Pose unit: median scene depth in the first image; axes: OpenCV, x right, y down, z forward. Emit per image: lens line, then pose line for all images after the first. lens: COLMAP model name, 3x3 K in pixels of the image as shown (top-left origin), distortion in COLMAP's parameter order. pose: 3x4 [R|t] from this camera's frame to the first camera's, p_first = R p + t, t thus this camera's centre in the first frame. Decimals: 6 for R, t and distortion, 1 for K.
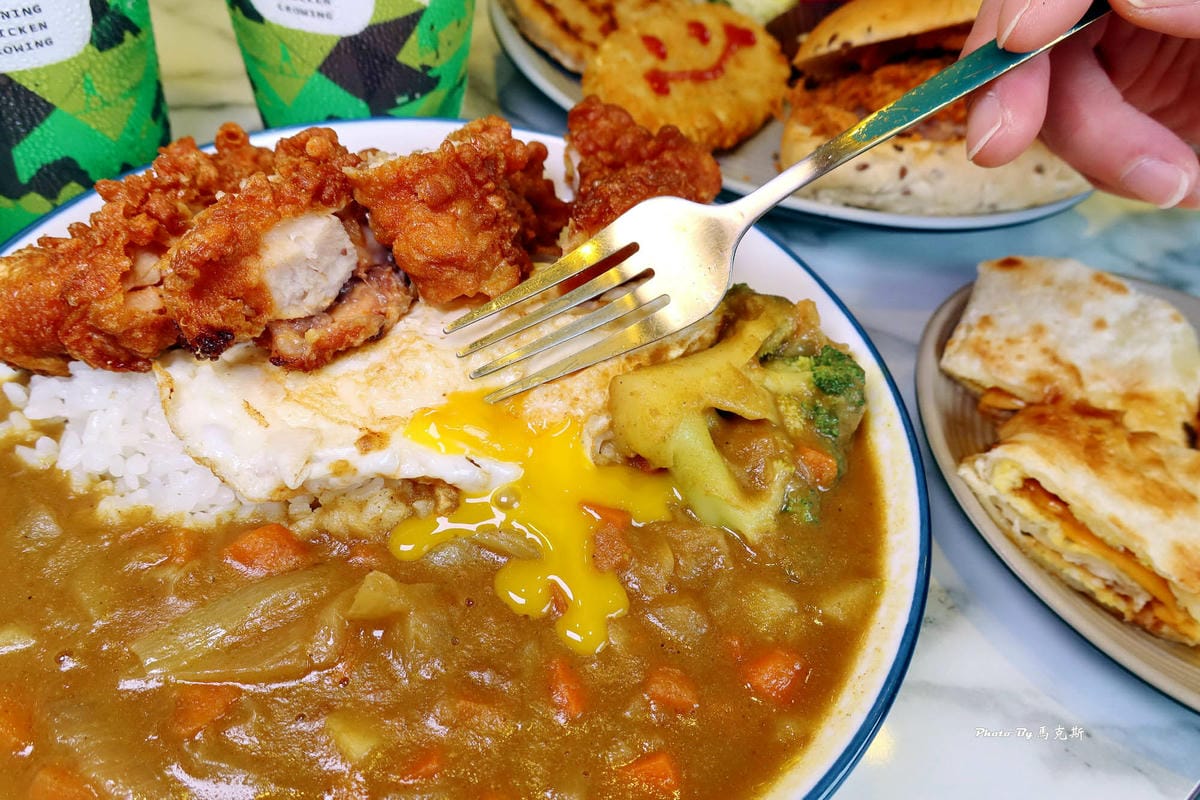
lens RADIAL K [[855.6, 0, 603.5], [0, 855.6, 402.9], [0, 0, 1]] dist [-0.039218, 0.015237]
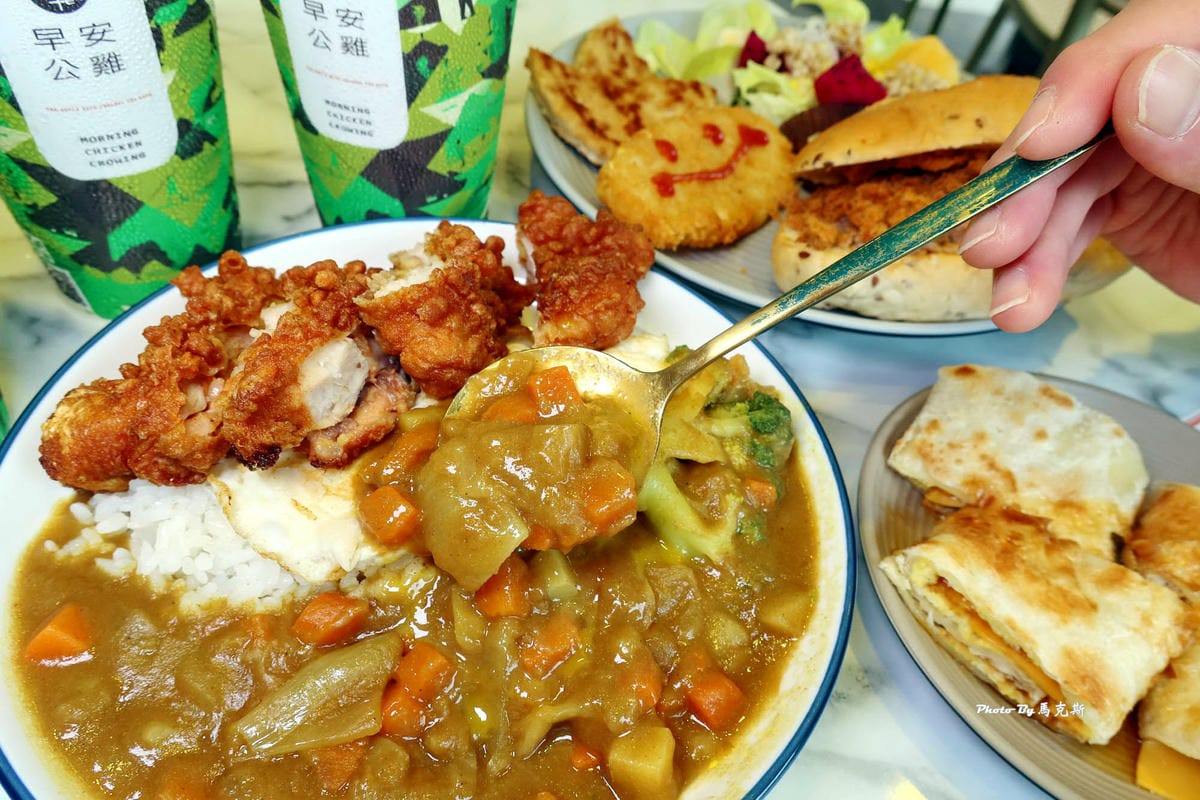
lens RADIAL K [[855.6, 0, 595.2], [0, 855.6, 397.0], [0, 0, 1]] dist [-0.039218, 0.015237]
pose [[0.993860, 0.065653, -0.089067, 0.114379], [-0.069267, 0.996870, -0.038115, -0.061890], [0.086285, 0.044051, 0.995296, -0.138423]]
